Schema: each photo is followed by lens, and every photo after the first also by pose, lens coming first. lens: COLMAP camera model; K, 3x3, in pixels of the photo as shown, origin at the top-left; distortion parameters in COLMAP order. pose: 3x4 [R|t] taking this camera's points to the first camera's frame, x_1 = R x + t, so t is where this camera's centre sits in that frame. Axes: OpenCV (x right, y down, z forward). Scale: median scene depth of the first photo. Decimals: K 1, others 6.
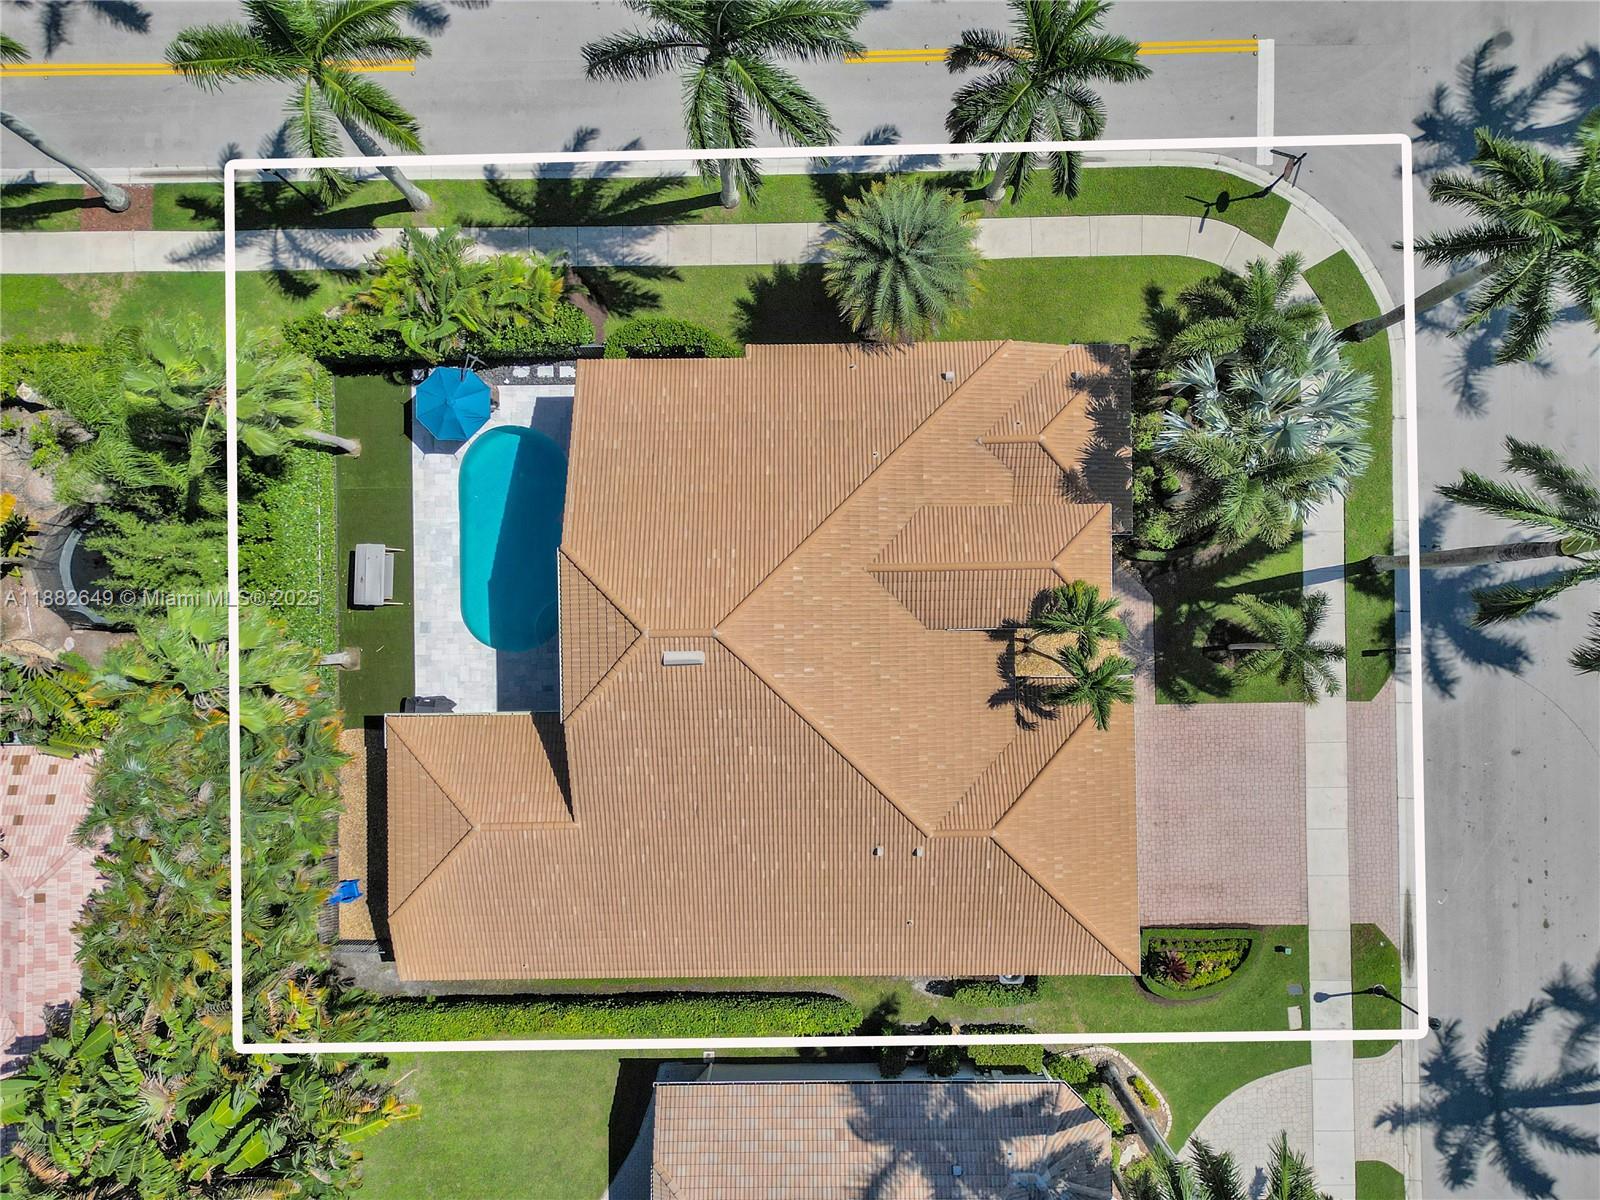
lens RADIAL K [[1113.8, 0, 799.8], [0, 1113.8, 606.9], [0, 0, 1]] dist [0.070563, -0.065414]
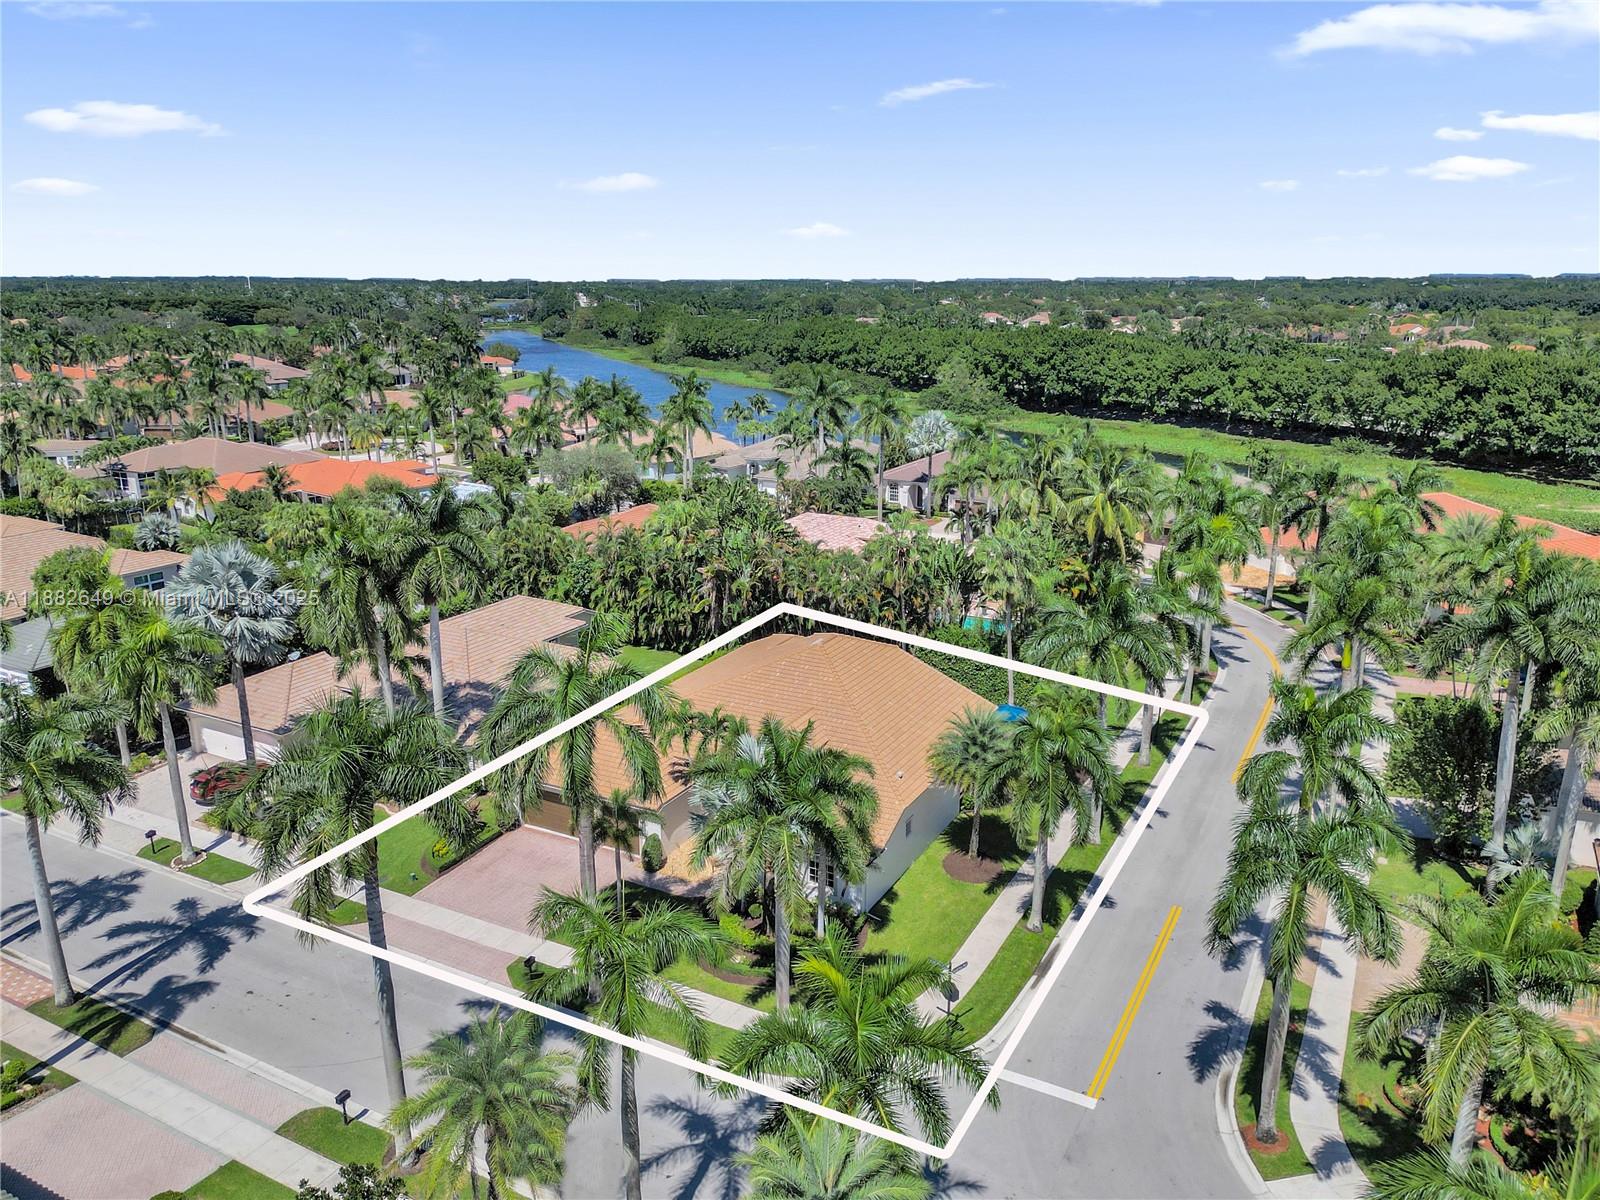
lens RADIAL K [[1167.2, 0, 793.5], [0, 1167.2, 601.4], [0, 0, 1]] dist [0.092195, -0.122864]
pose [[-0.496228, 0.240626, -0.834180, 1.330227], [-0.868120, -0.125132, 0.480323, -0.735438], [0.011196, 0.962518, 0.270986, 0.320779]]
